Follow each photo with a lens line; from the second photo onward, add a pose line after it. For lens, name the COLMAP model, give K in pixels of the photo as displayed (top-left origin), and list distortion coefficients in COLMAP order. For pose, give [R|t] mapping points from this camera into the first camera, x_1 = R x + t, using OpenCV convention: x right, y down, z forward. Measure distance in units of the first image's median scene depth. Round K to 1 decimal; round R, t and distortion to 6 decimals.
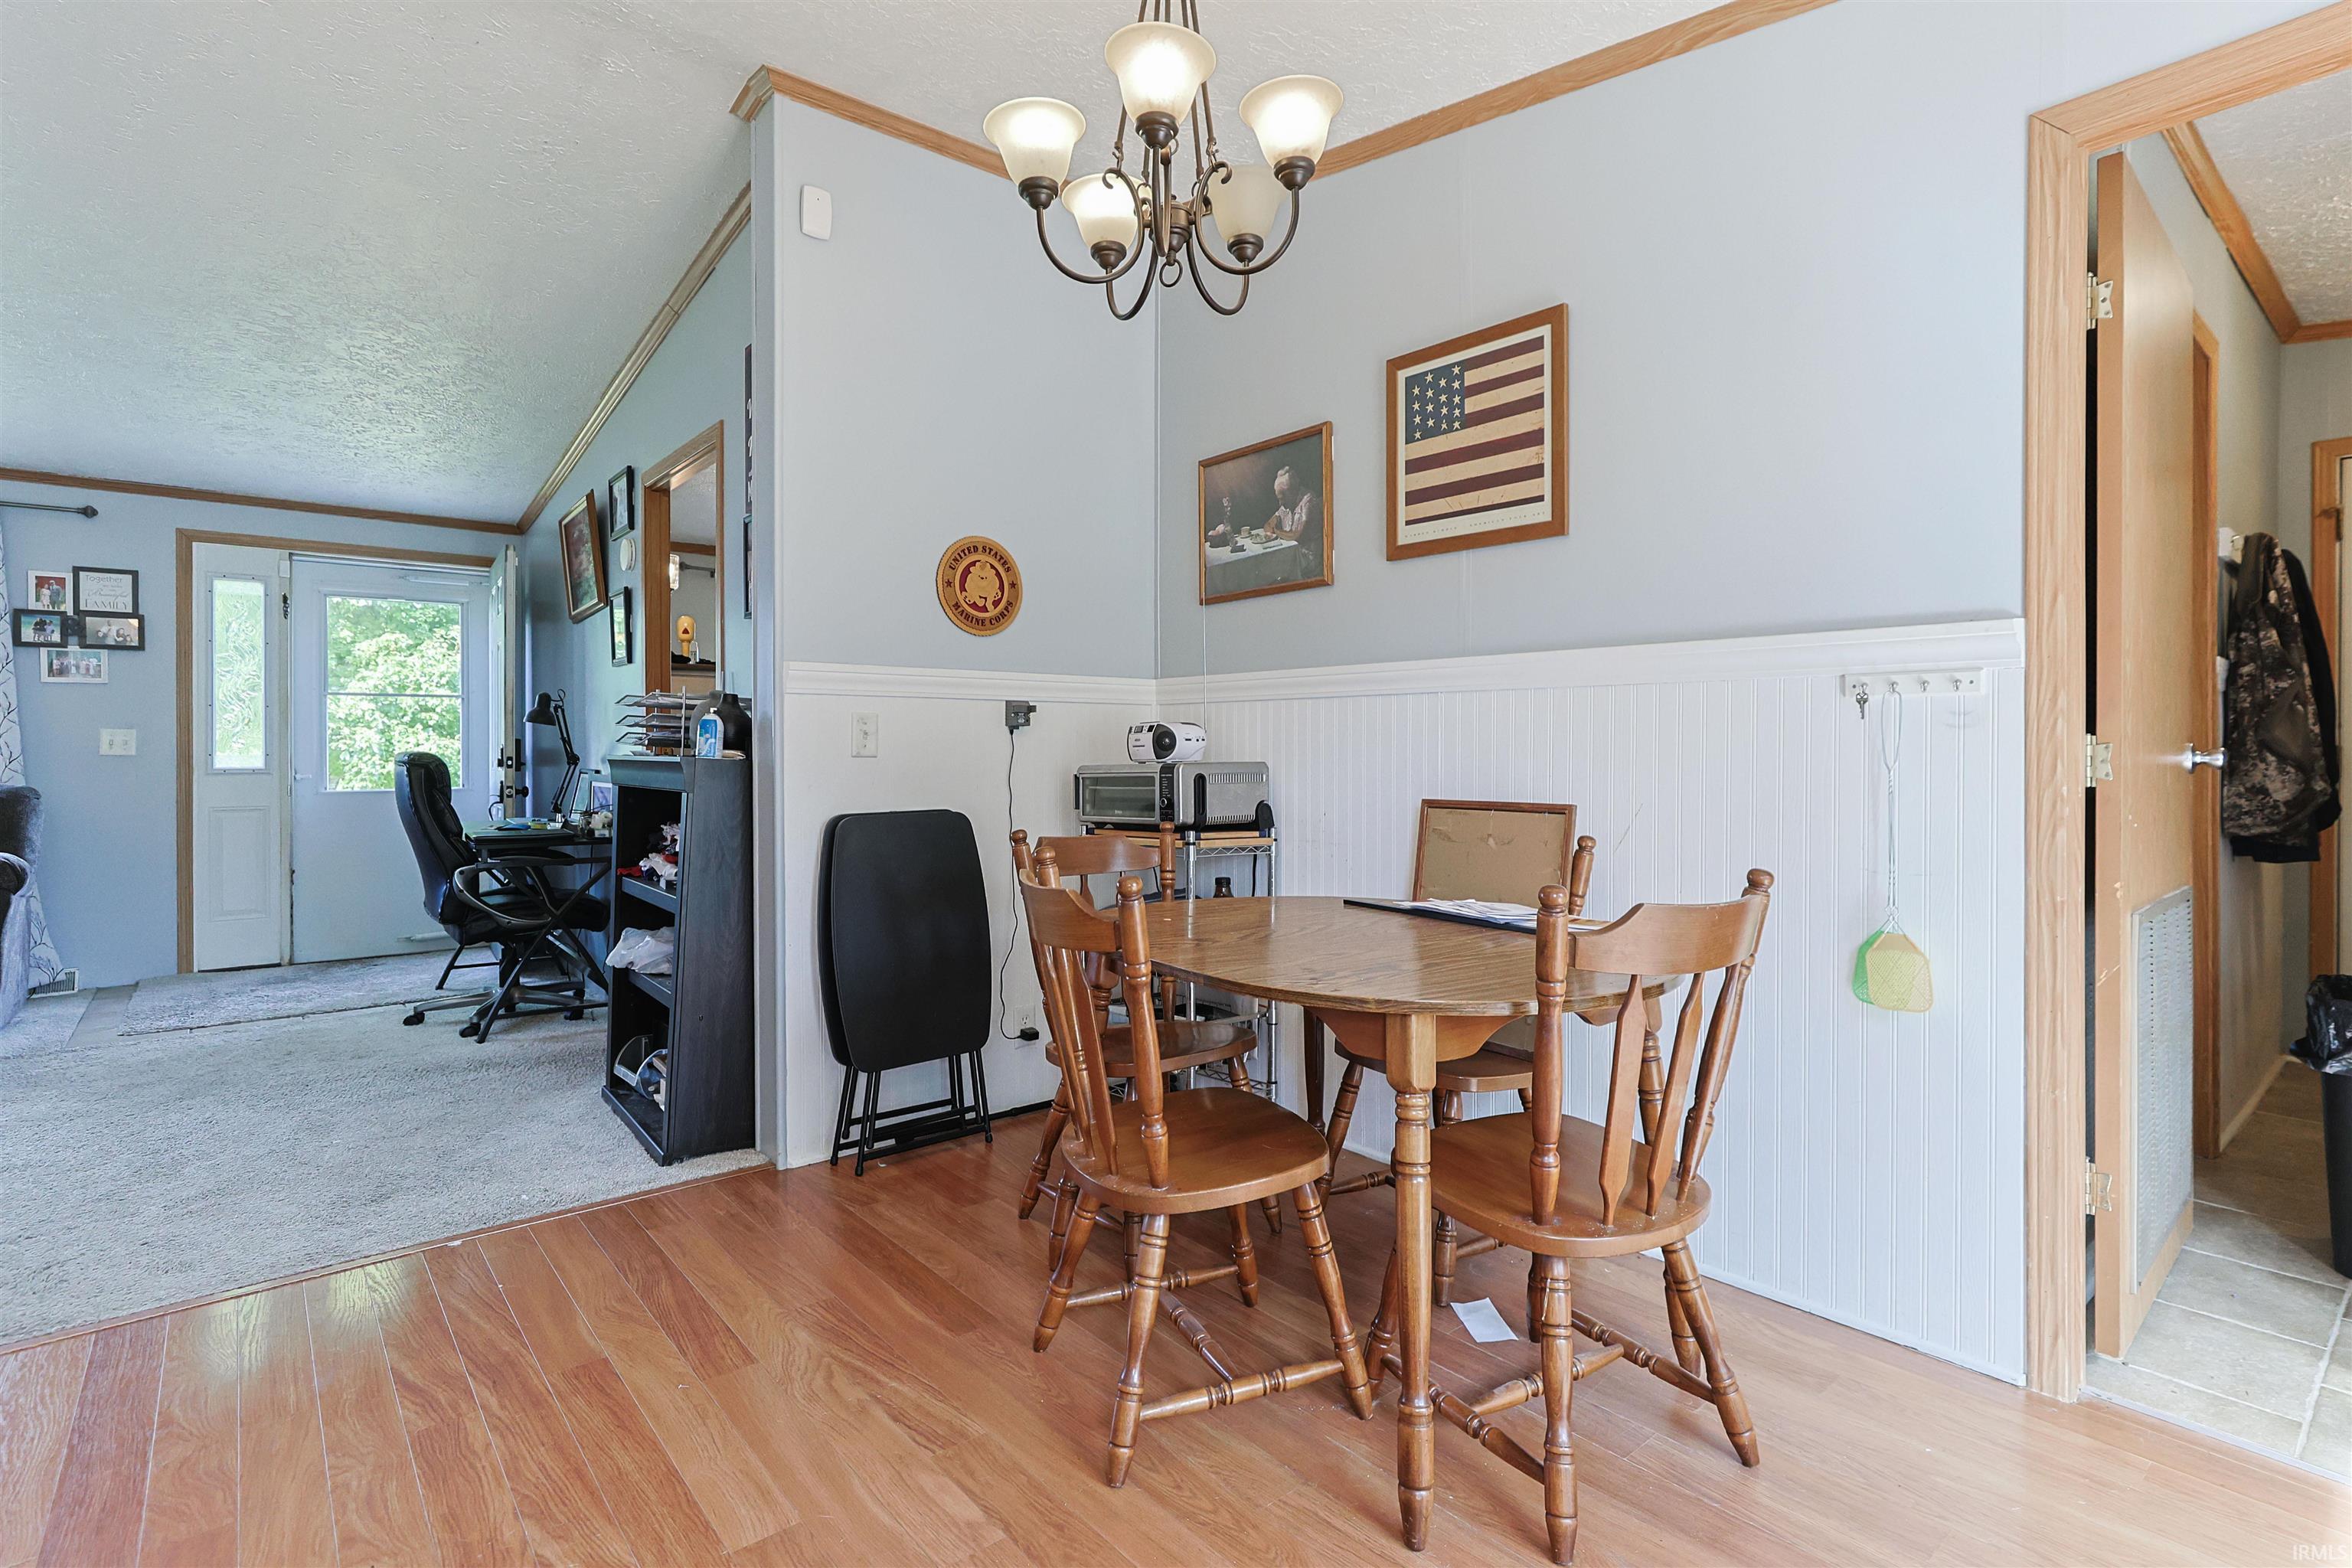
lens RADIAL K [[1138.0, 0, 1176.2], [0, 1138.0, 753.3], [0, 0, 1]] dist [-0.012855, 0.007951]
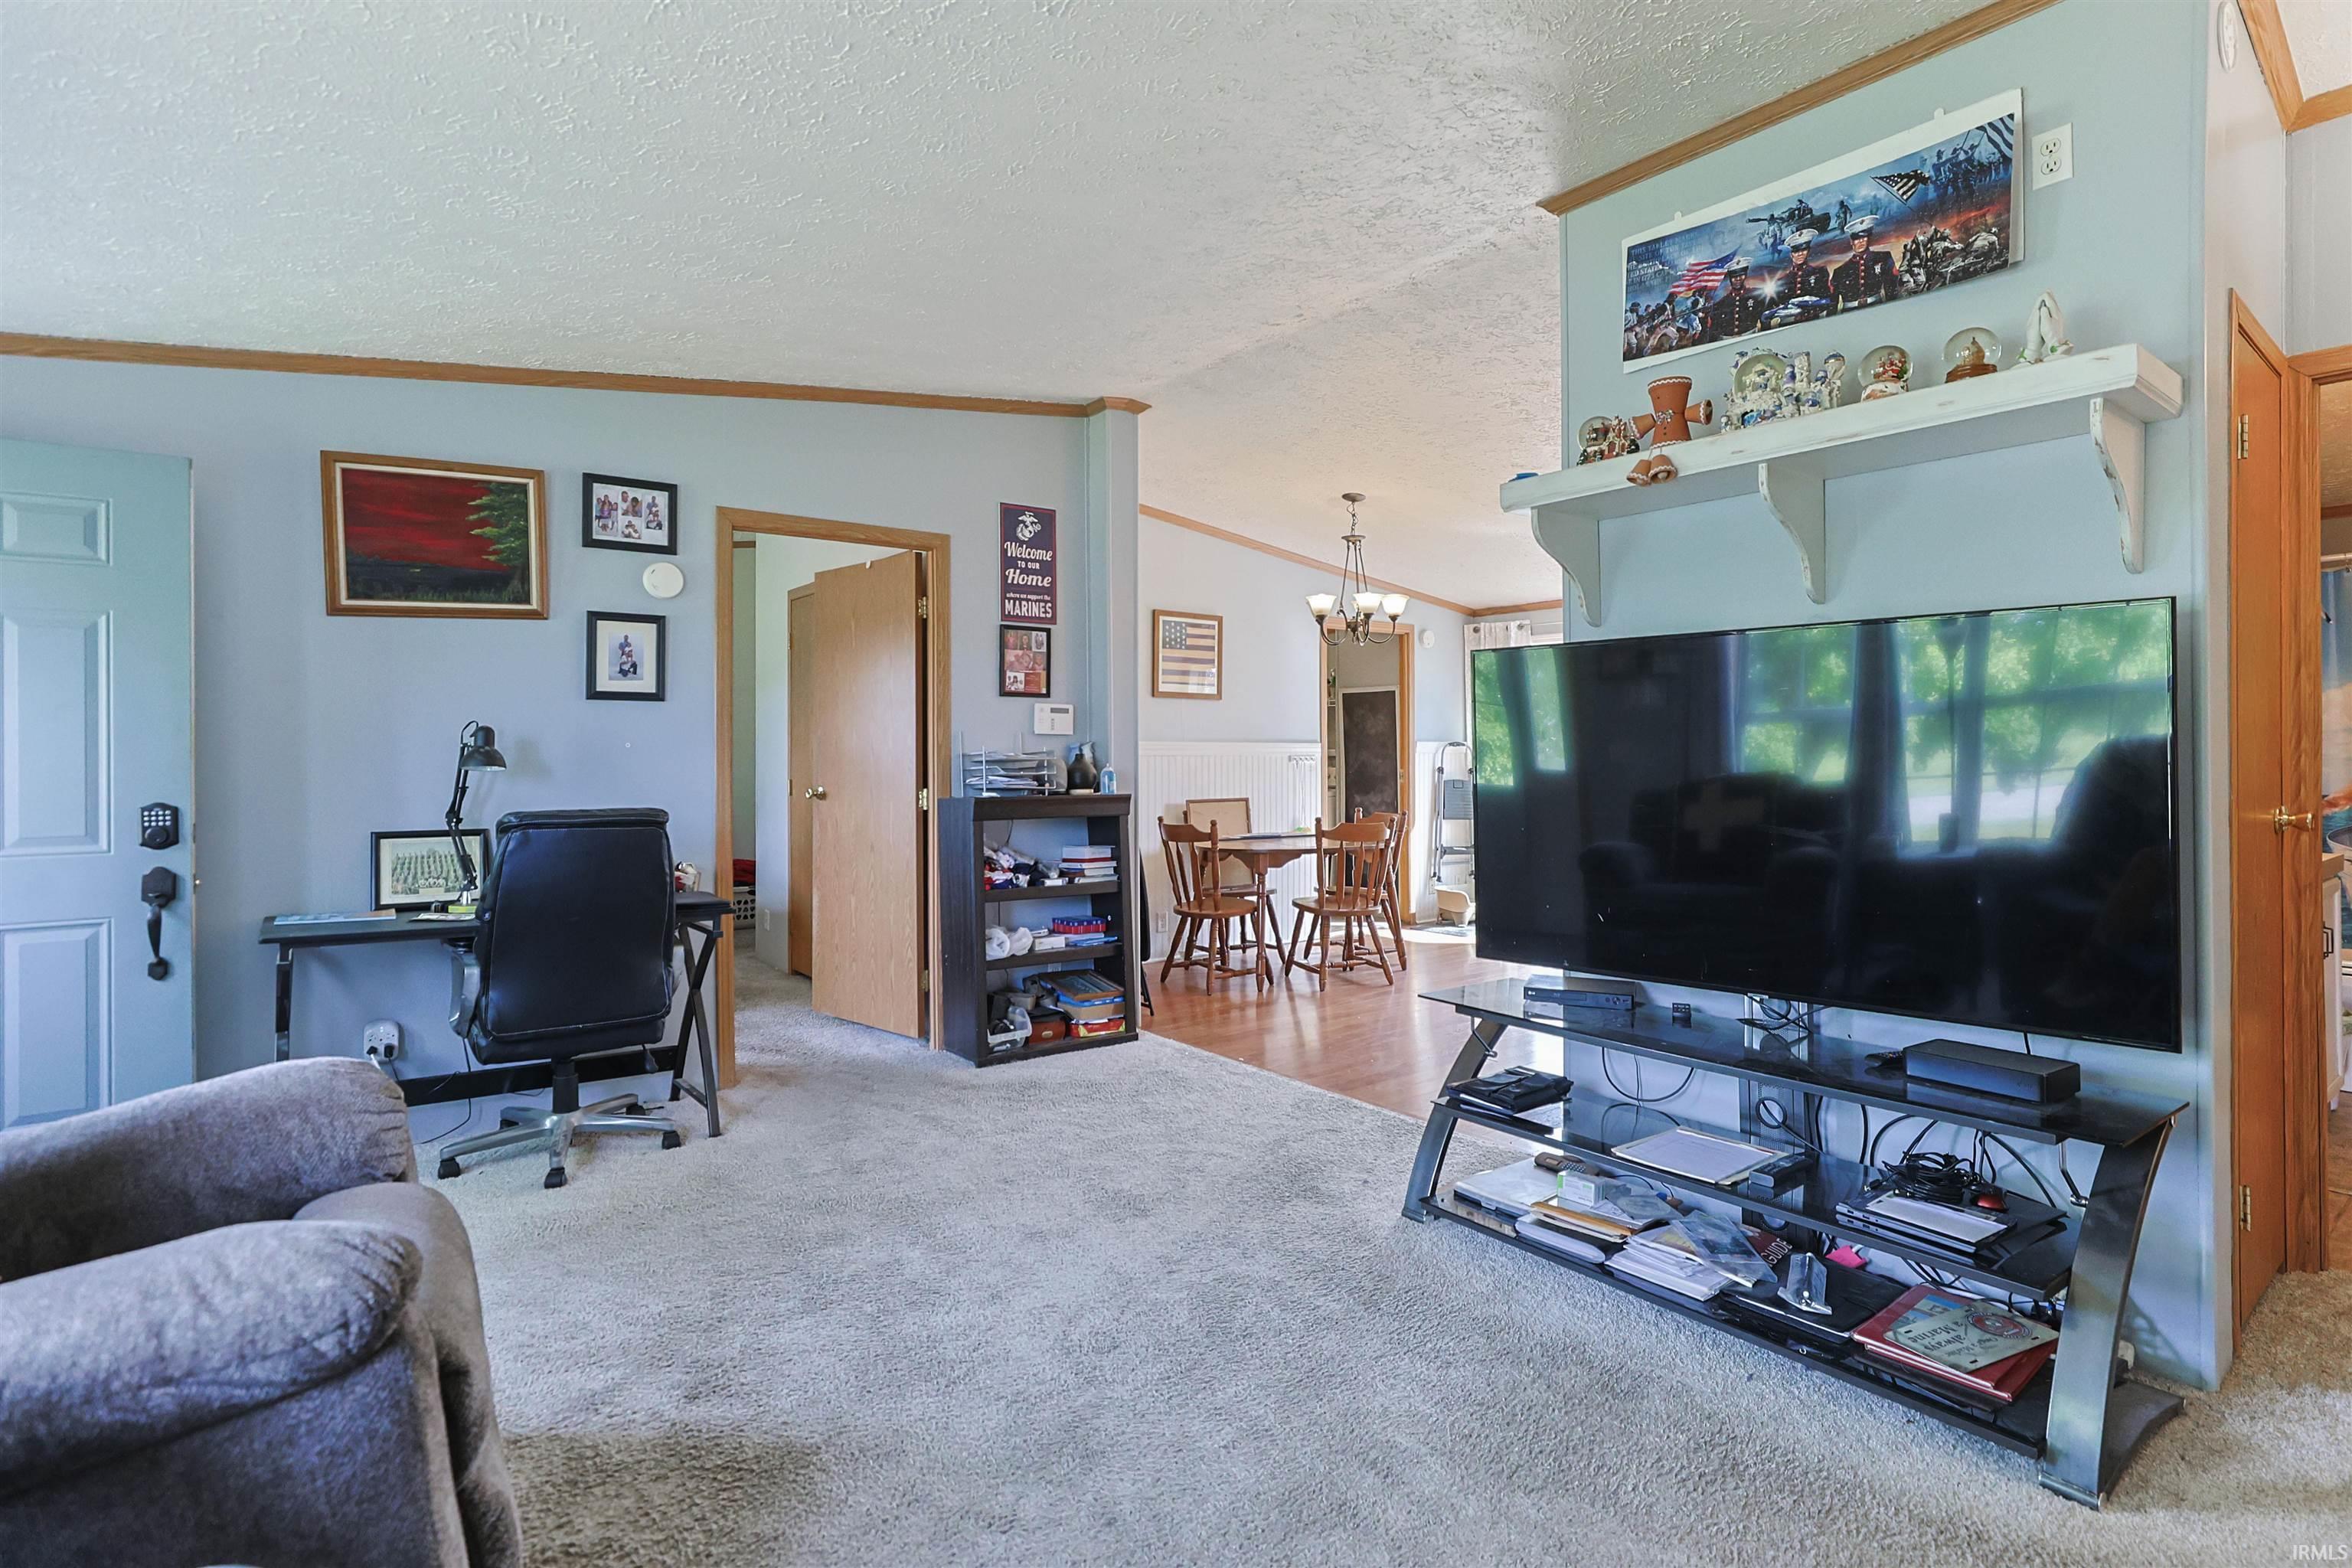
lens RADIAL K [[1138.0, 0, 1152.9], [0, 1138.0, 733.6], [0, 0, 1]] dist [-0.012855, 0.007951]
pose [[0.068174, 0.015407, 0.997555, -2.246040], [0.006487, 0.999853, -0.015886, -0.064011], [-0.997652, 0.007554, 0.068064, 0.911053]]
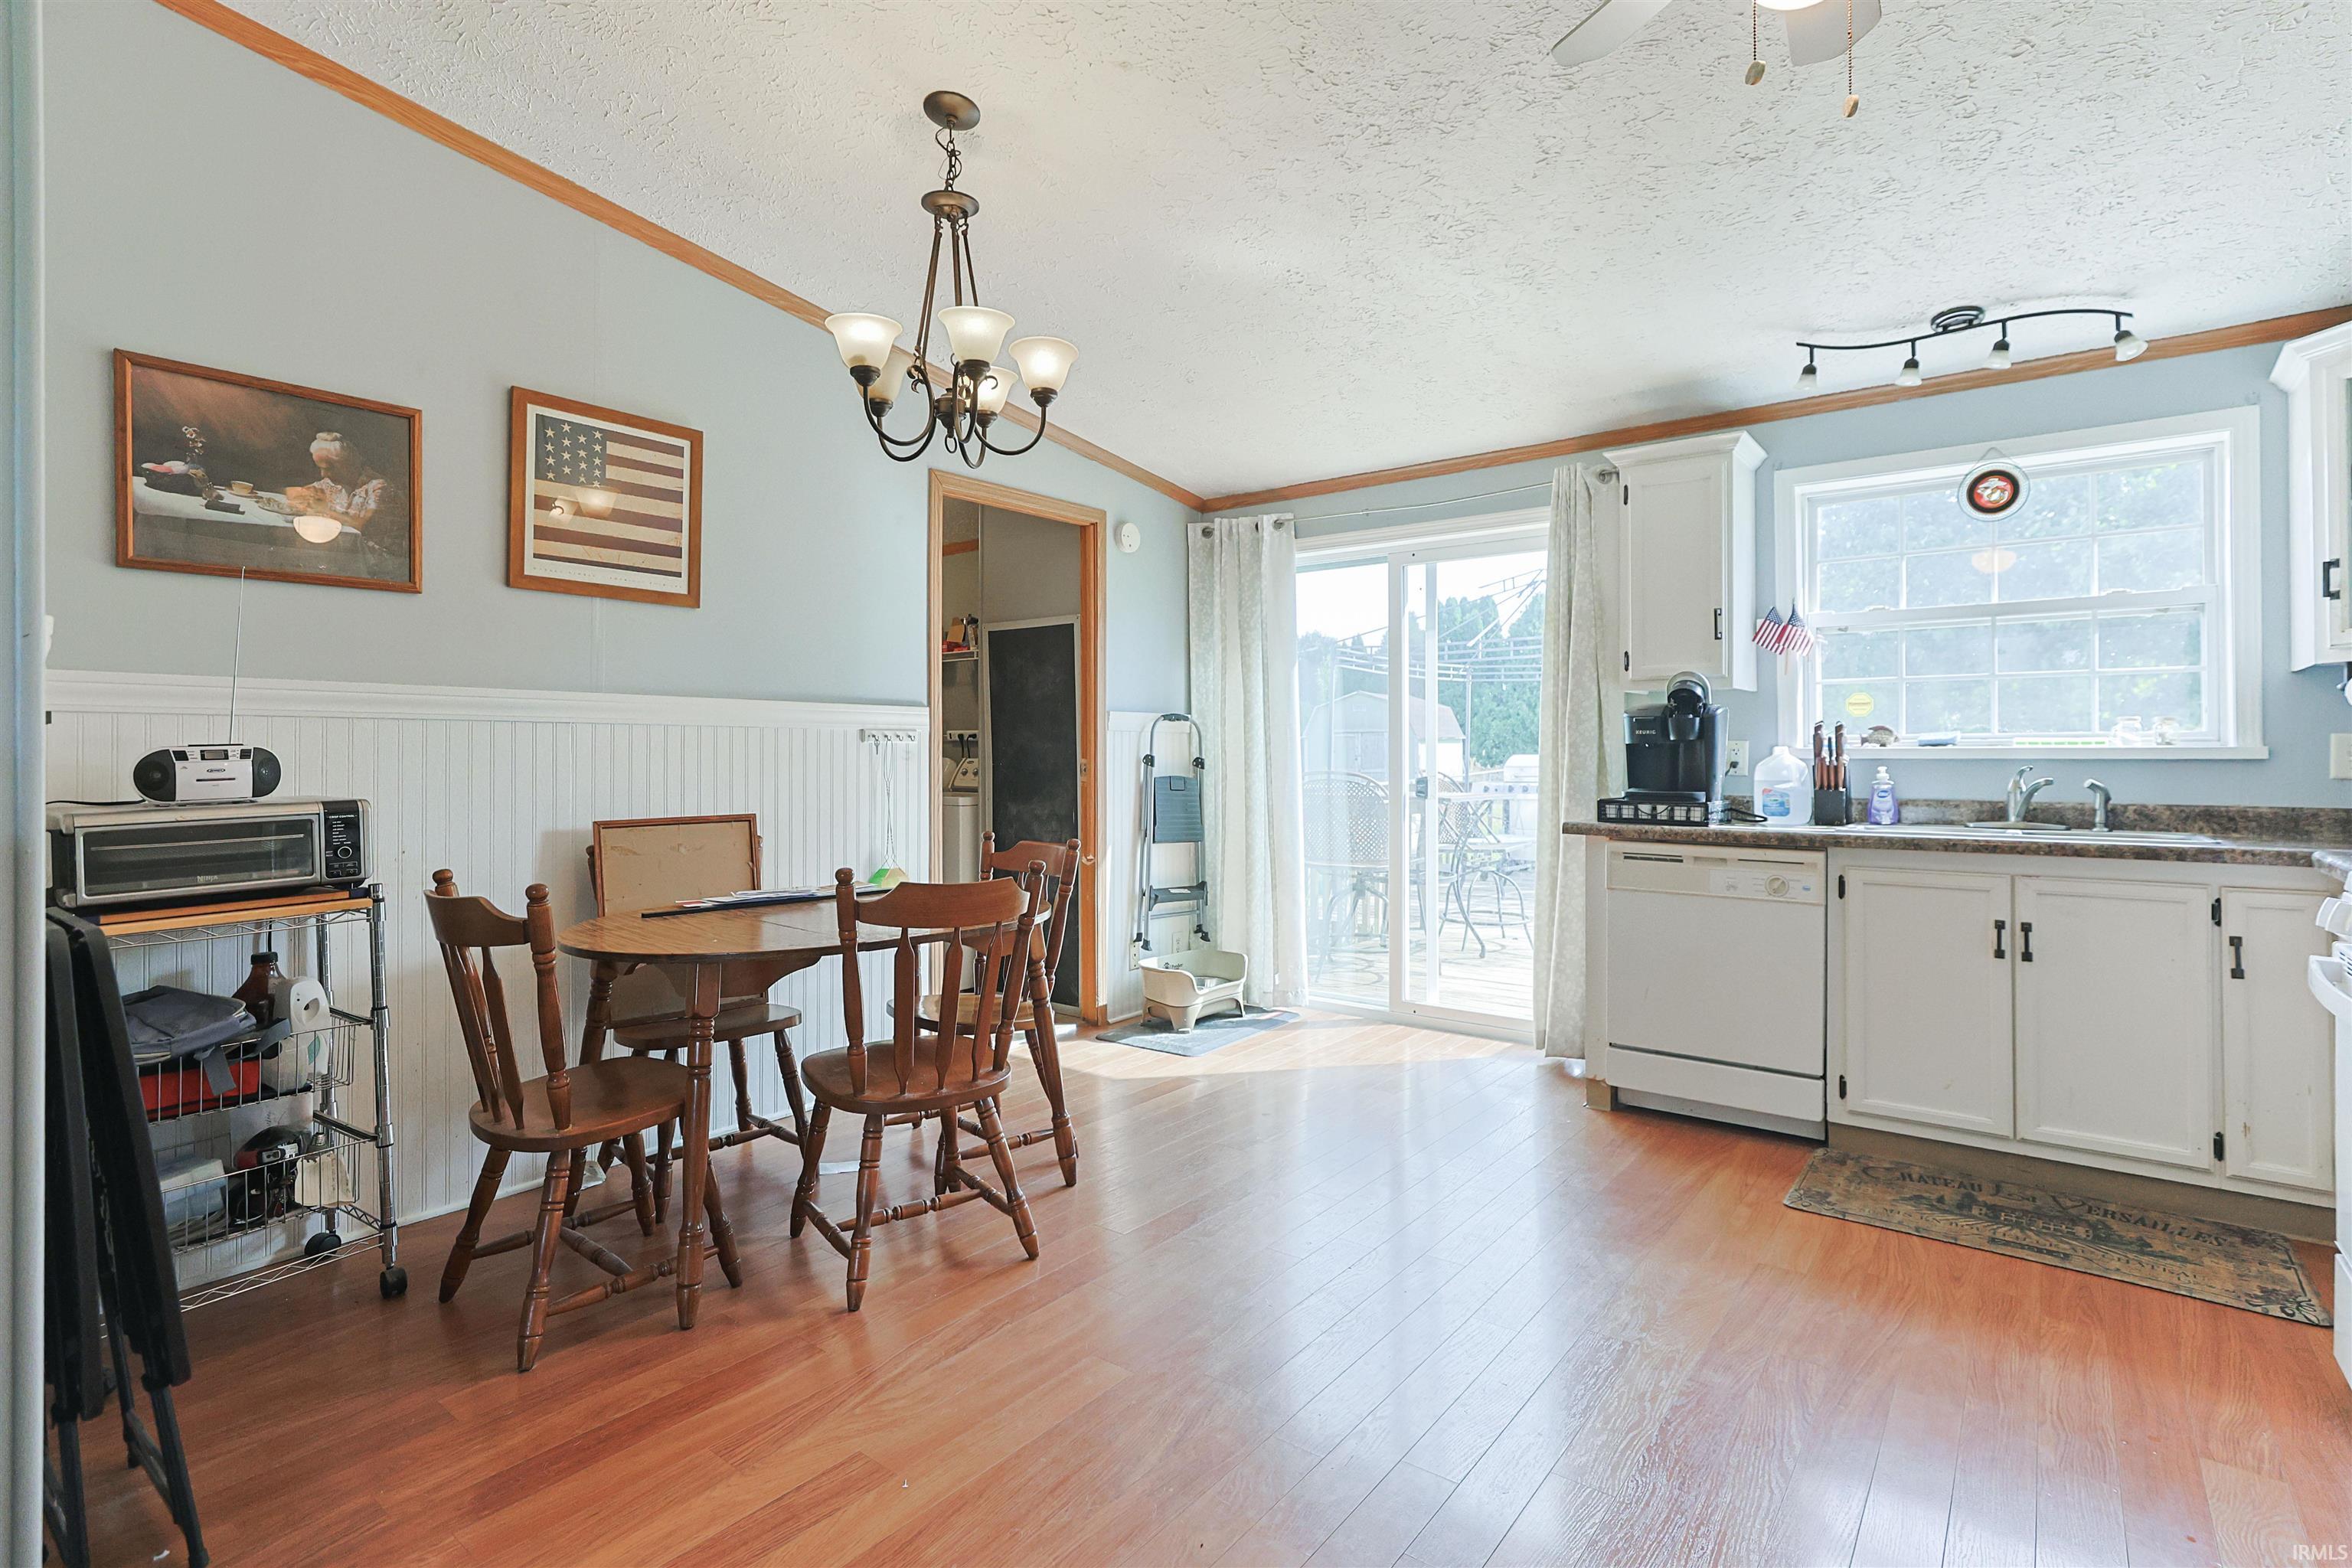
lens RADIAL K [[1138.0, 0, 1190.3], [0, 1138.0, 745.6], [0, 0, 1]] dist [-0.012855, 0.007951]
pose [[-0.211370, 0.008606, 0.977368, -0.971662], [0.007264, 0.999947, -0.007234, -0.020463], [-0.977379, 0.005571, -0.211422, 0.675864]]
